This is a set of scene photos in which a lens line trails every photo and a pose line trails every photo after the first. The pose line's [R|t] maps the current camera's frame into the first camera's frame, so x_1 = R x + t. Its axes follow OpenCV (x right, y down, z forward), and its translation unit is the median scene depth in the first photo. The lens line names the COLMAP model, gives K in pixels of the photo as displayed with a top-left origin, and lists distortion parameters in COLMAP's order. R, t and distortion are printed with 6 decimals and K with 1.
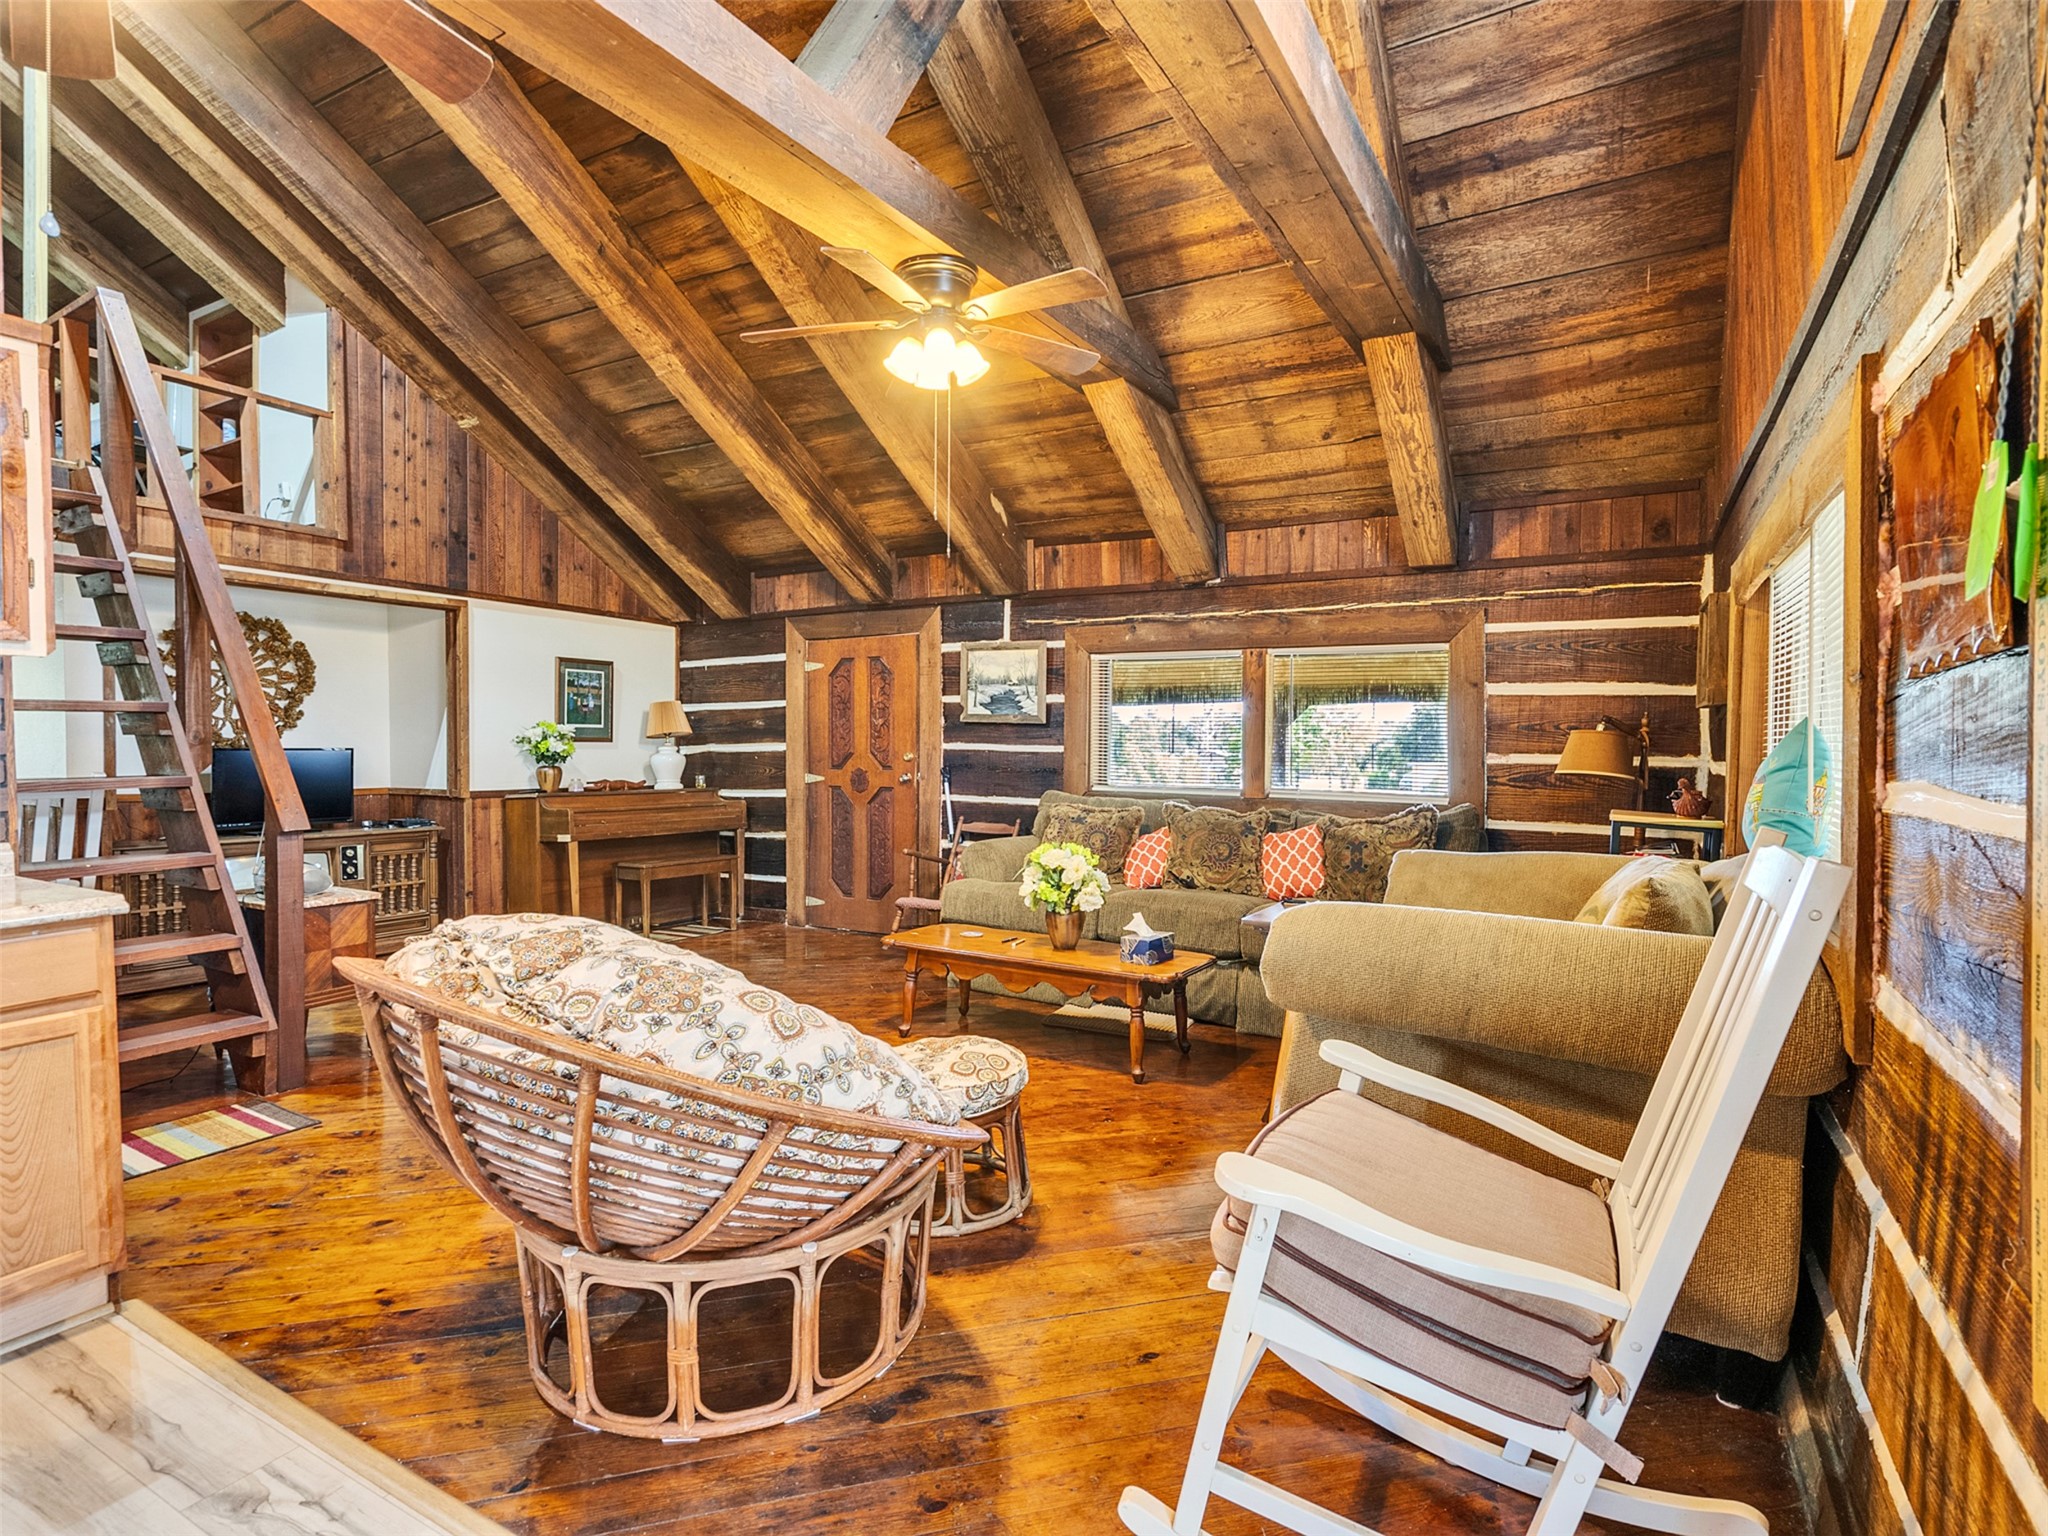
lens RADIAL K [[1051.0, 0, 1007.4], [0, 1051.0, 767.5], [0, 0, 1]] dist [-0.005698, 0.004042]
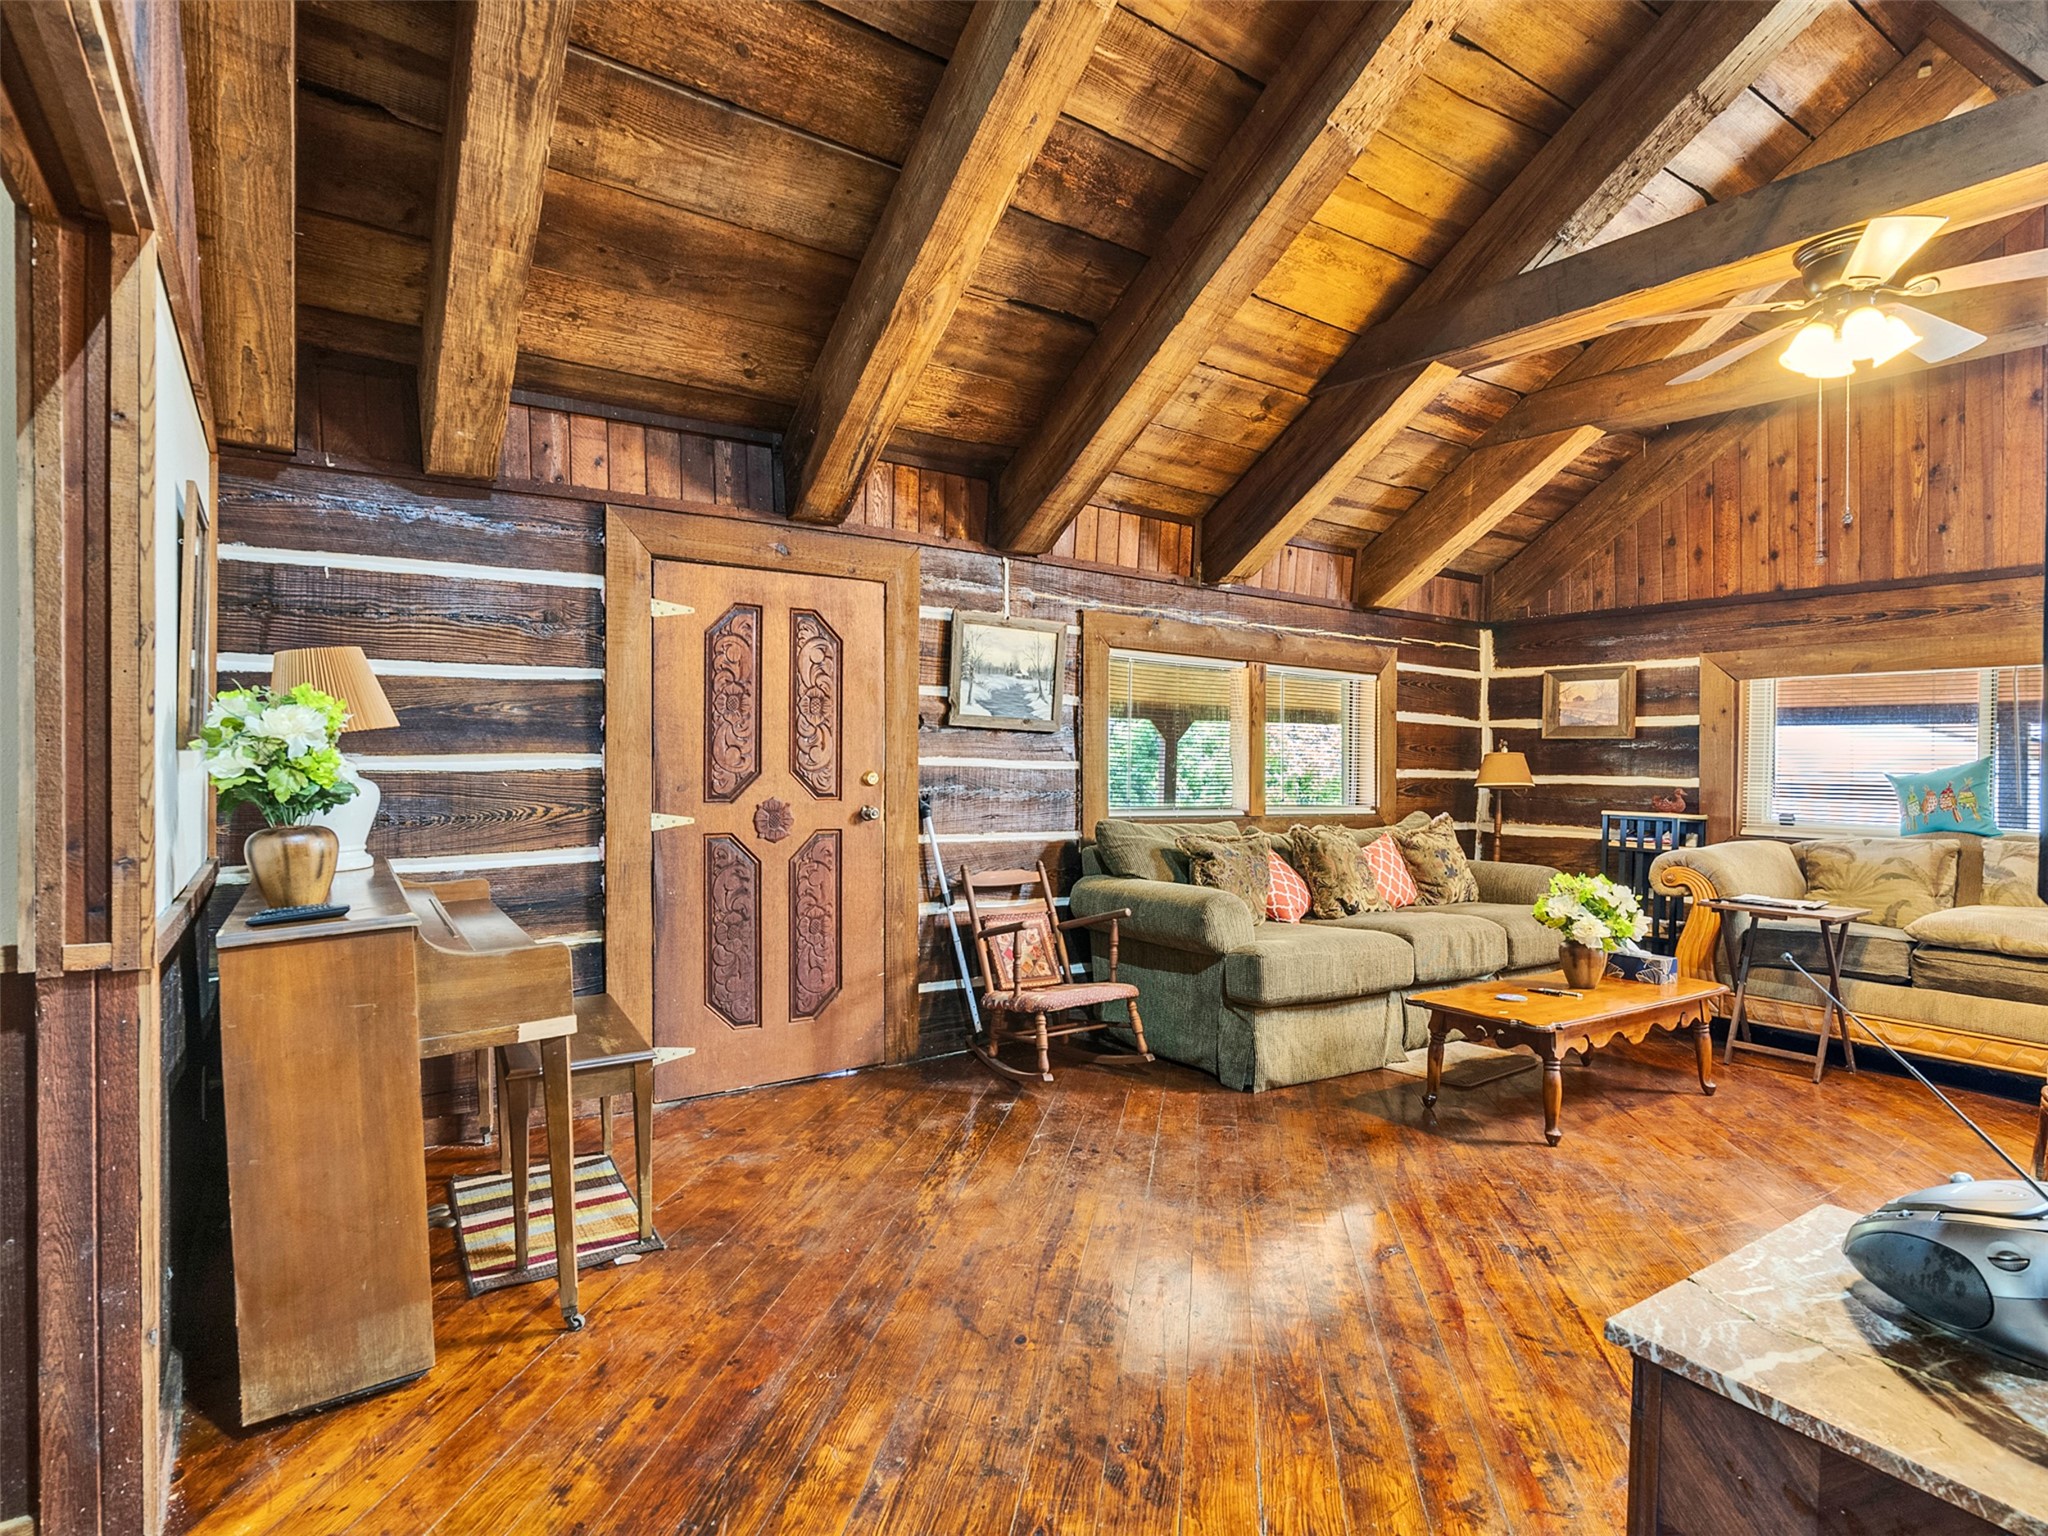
lens RADIAL K [[1051.0, 0, 1007.8], [0, 1051.0, 769.4], [0, 0, 1]] dist [-0.005698, 0.004042]
pose [[0.436312, -0.010166, 0.899738, -0.672852], [0.008423, 0.999939, 0.007214, -0.020875], [-0.899756, 0.004431, 0.436371, 0.710435]]
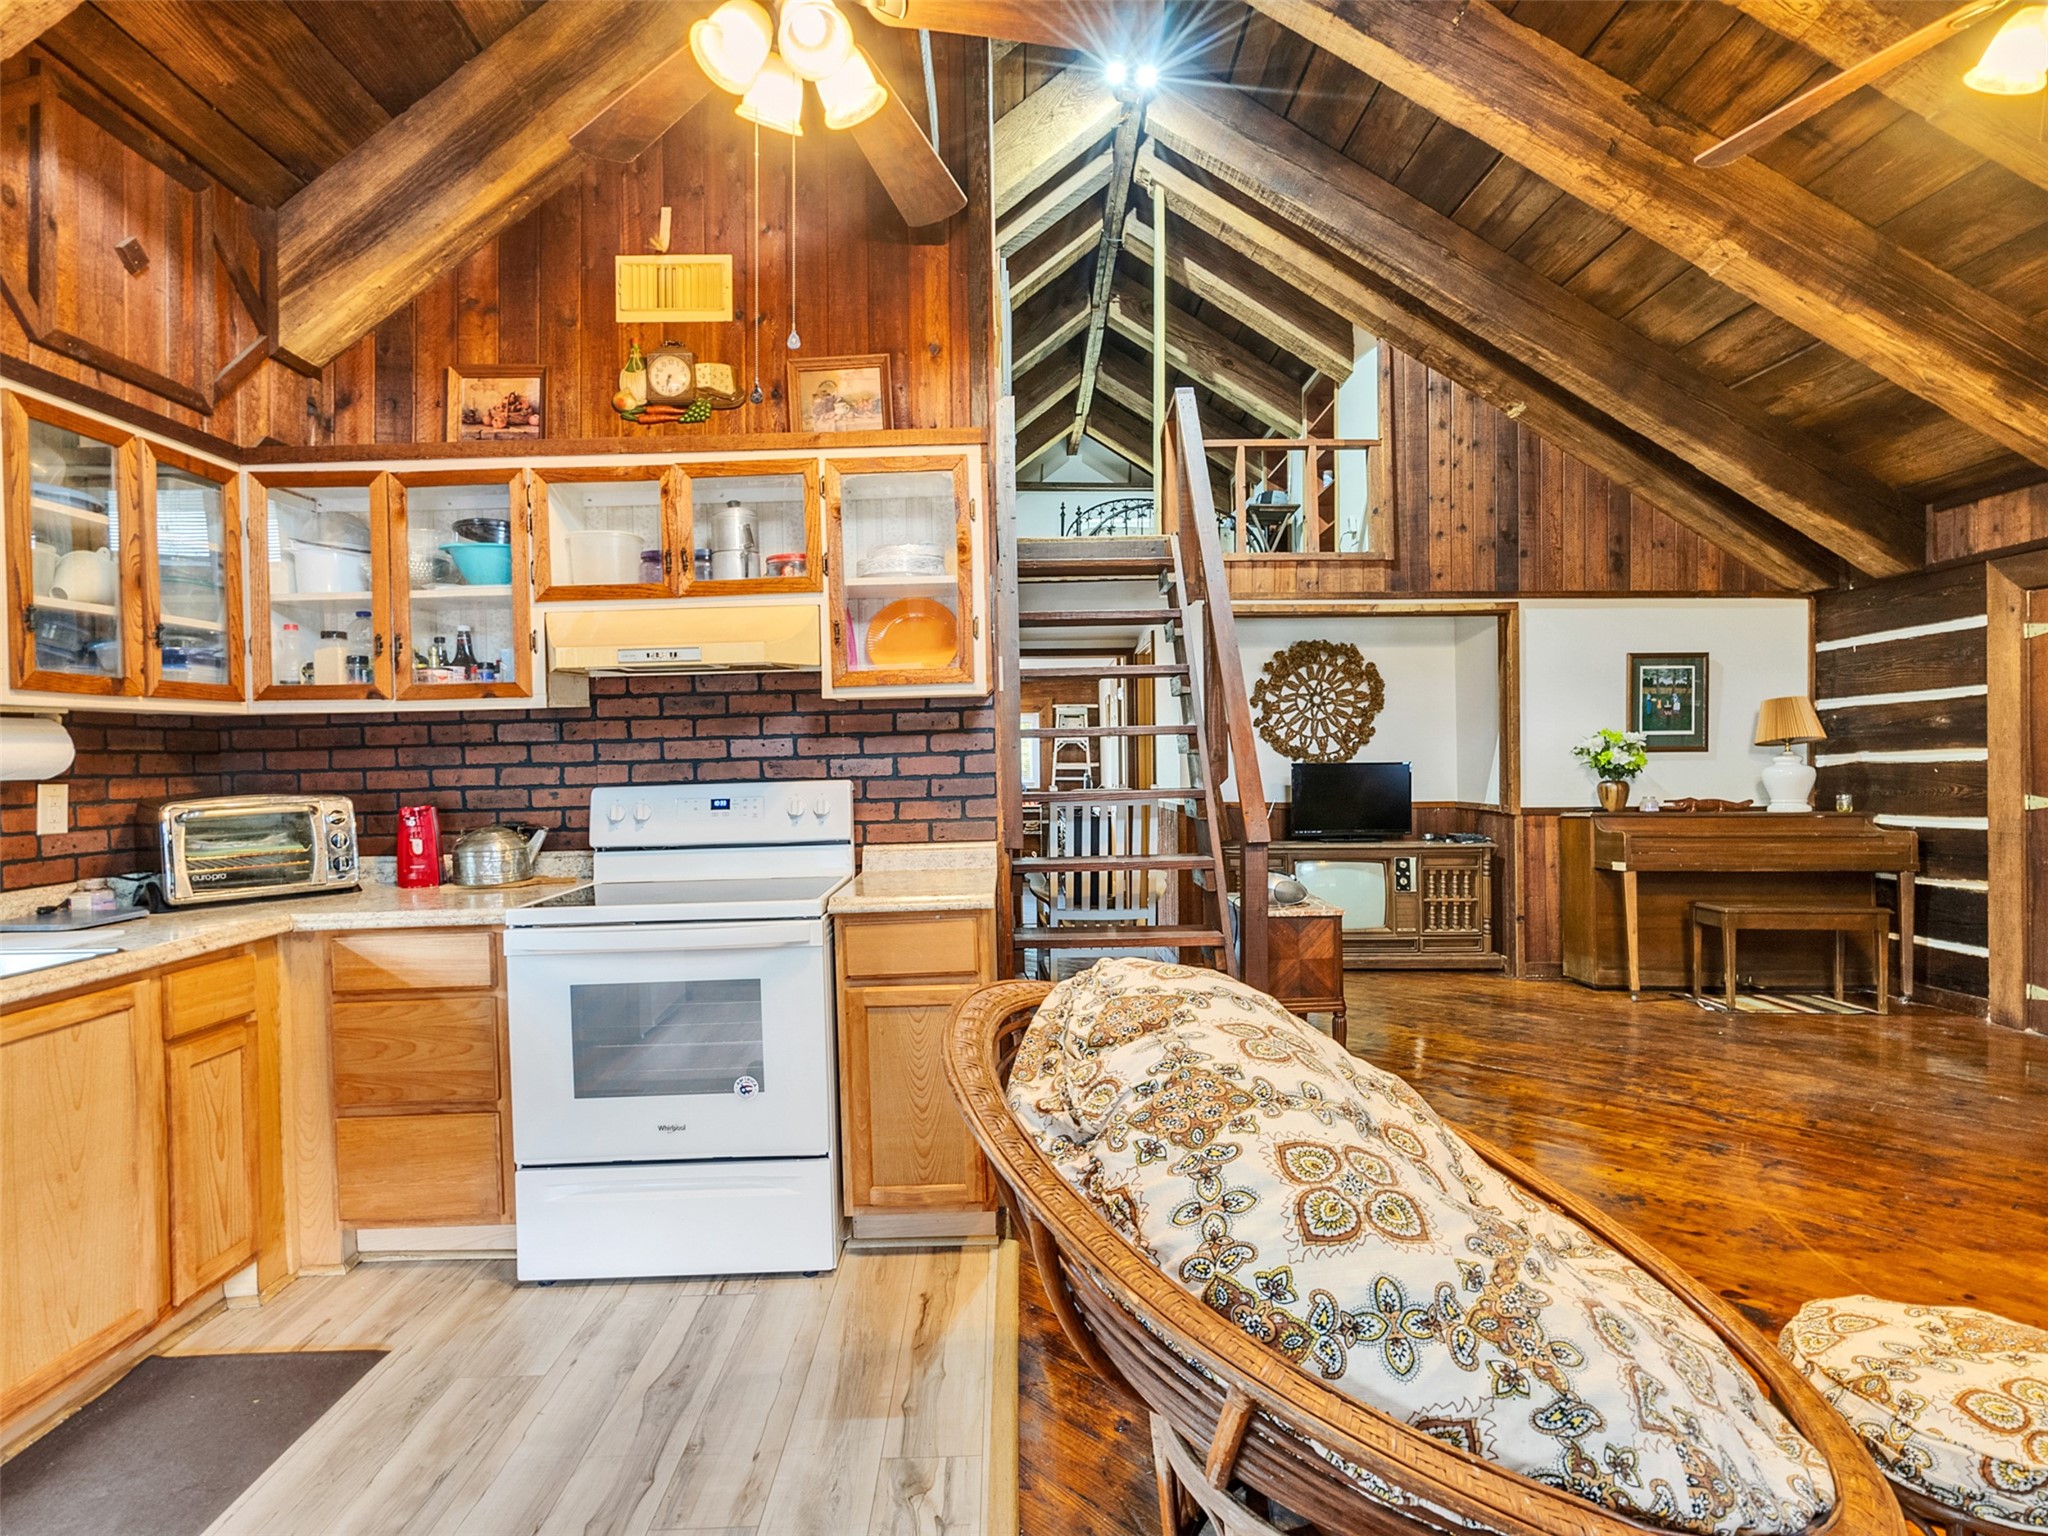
lens RADIAL K [[1051.0, 0, 1008.1], [0, 1051.0, 768.0], [0, 0, 1]] dist [-0.005698, 0.004042]
pose [[0.499529, -0.003561, -0.866290, 0.064948], [-0.005388, 0.999959, -0.007217, -0.003297], [0.866280, 0.008272, 0.499490, 0.150395]]
